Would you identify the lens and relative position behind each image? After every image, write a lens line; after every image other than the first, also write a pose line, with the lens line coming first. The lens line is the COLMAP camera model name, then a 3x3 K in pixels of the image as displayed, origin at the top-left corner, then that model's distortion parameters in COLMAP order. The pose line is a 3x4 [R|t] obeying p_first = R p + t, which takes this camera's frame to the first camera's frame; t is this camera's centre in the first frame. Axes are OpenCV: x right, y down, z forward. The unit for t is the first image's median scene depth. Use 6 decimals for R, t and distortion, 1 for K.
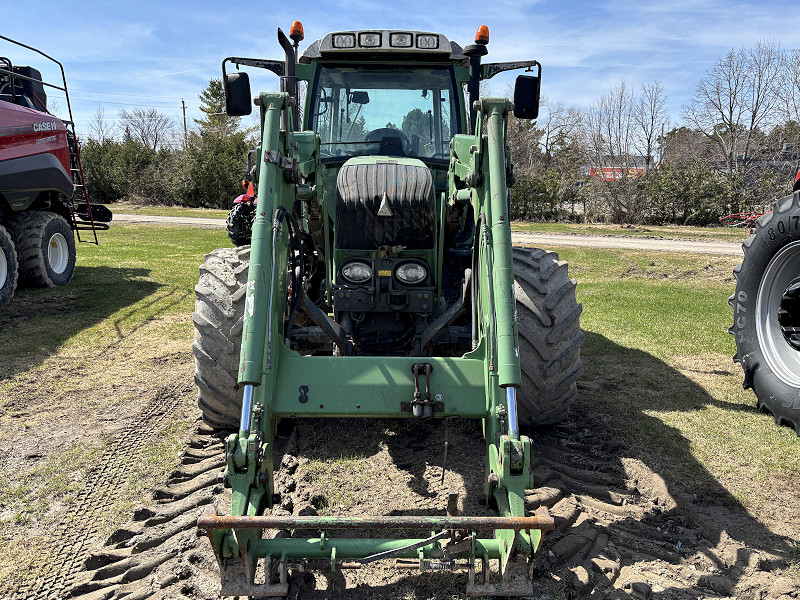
lens RADIAL K [[605.6, 0, 405.6], [0, 605.6, 299.4], [0, 0, 1]] dist [0.010313, 0.004020]
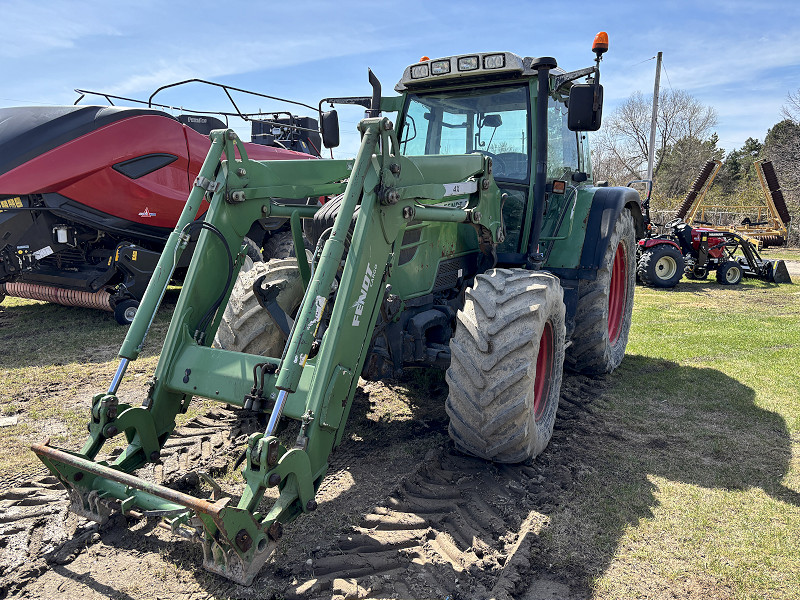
lens RADIAL K [[605.6, 0, 398.5], [0, 605.6, 297.7], [0, 0, 1]] dist [0.052221, -0.050346]
pose [[0.852383, 0.067330, -0.518565, 0.450392], [-0.088587, 0.995935, -0.016302, -0.010077], [0.515360, 0.059833, 0.854883, 0.090568]]
